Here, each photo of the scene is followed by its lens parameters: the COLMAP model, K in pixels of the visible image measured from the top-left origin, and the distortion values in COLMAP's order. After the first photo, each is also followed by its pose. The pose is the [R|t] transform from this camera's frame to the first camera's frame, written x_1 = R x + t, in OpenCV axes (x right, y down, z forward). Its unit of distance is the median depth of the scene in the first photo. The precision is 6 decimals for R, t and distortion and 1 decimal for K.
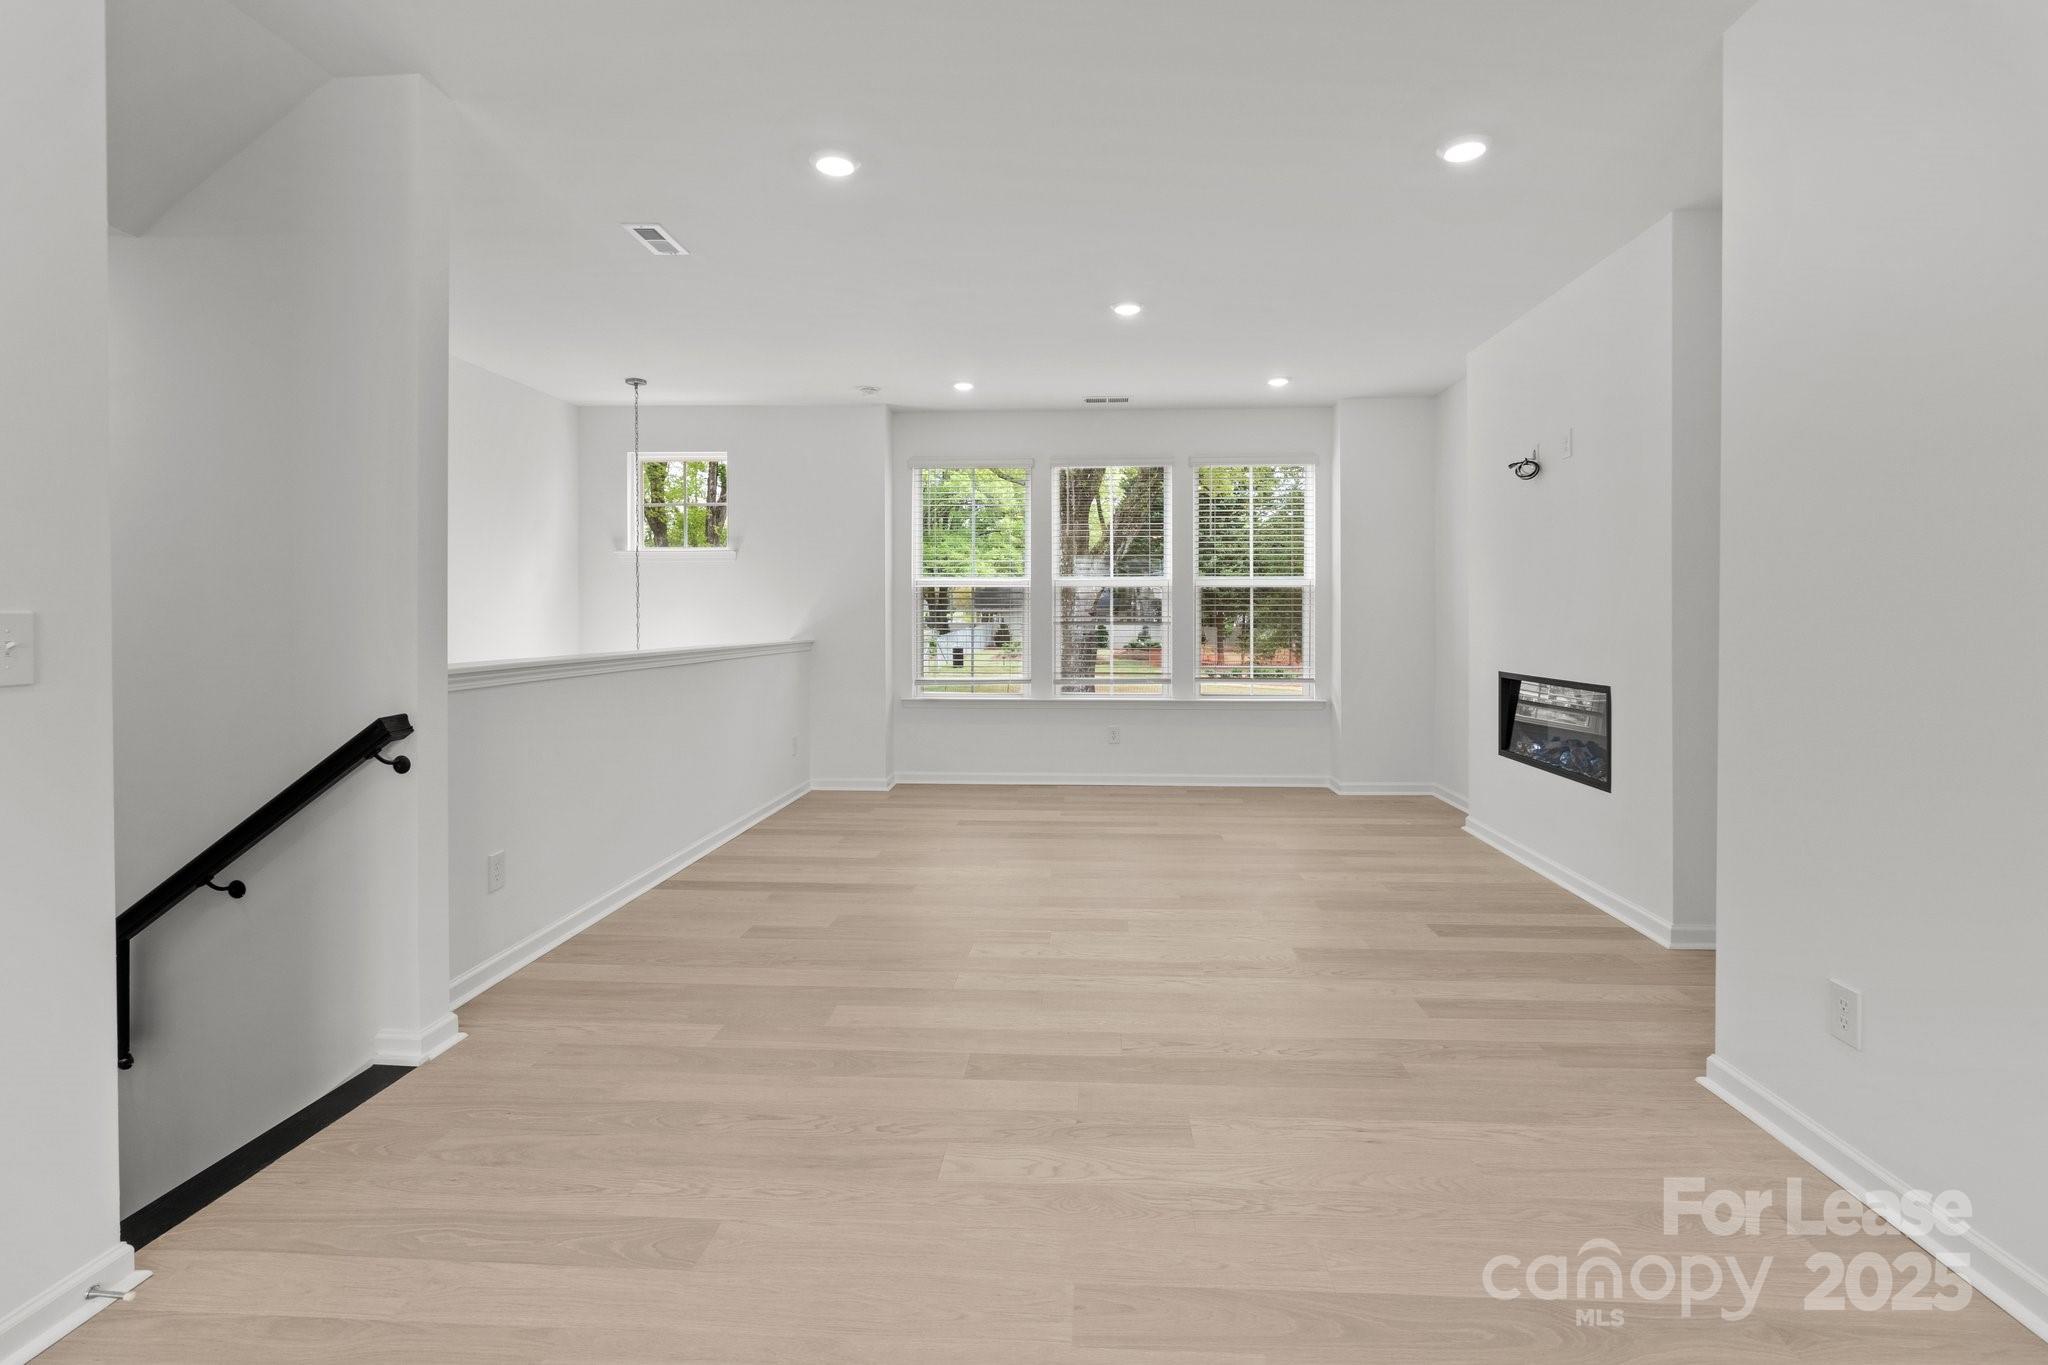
lens RADIAL K [[961.6, 0, 1032.5], [0, 961.6, 618.8], [0, 0, 1]] dist [-0.001495, -0.000363]
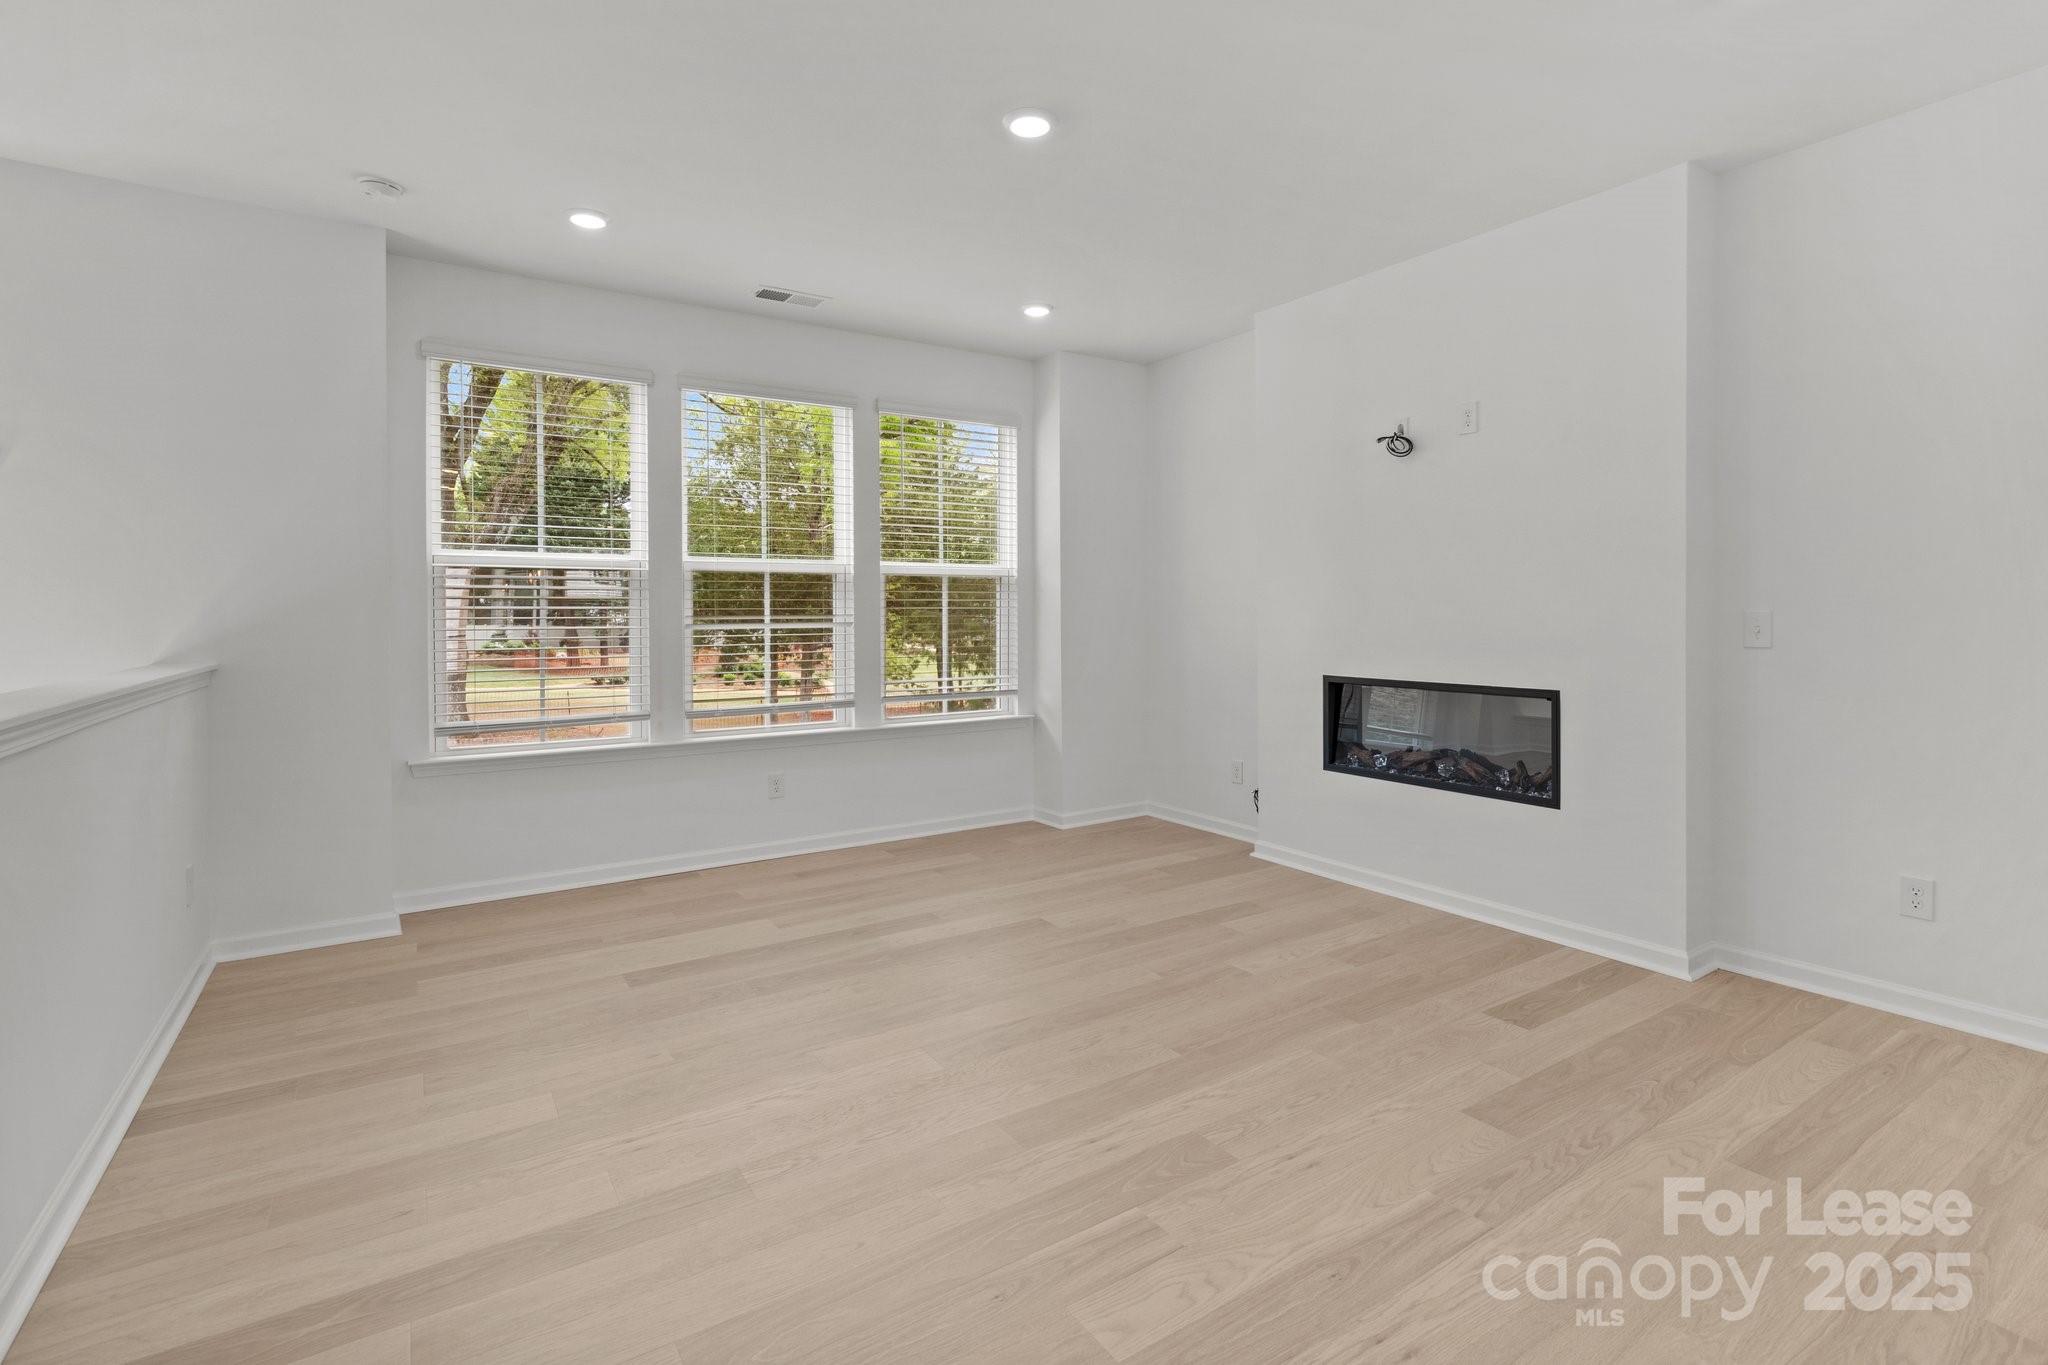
lens RADIAL K [[961.6, 0, 1032.5], [0, 961.6, 618.8], [0, 0, 1]] dist [-0.001495, -0.000363]
pose [[0.796274, -0.007969, 0.604884, -0.204951], [0.005894, 0.999968, 0.005415, -0.002655], [-0.604908, -0.000747, 0.796295, 0.363181]]
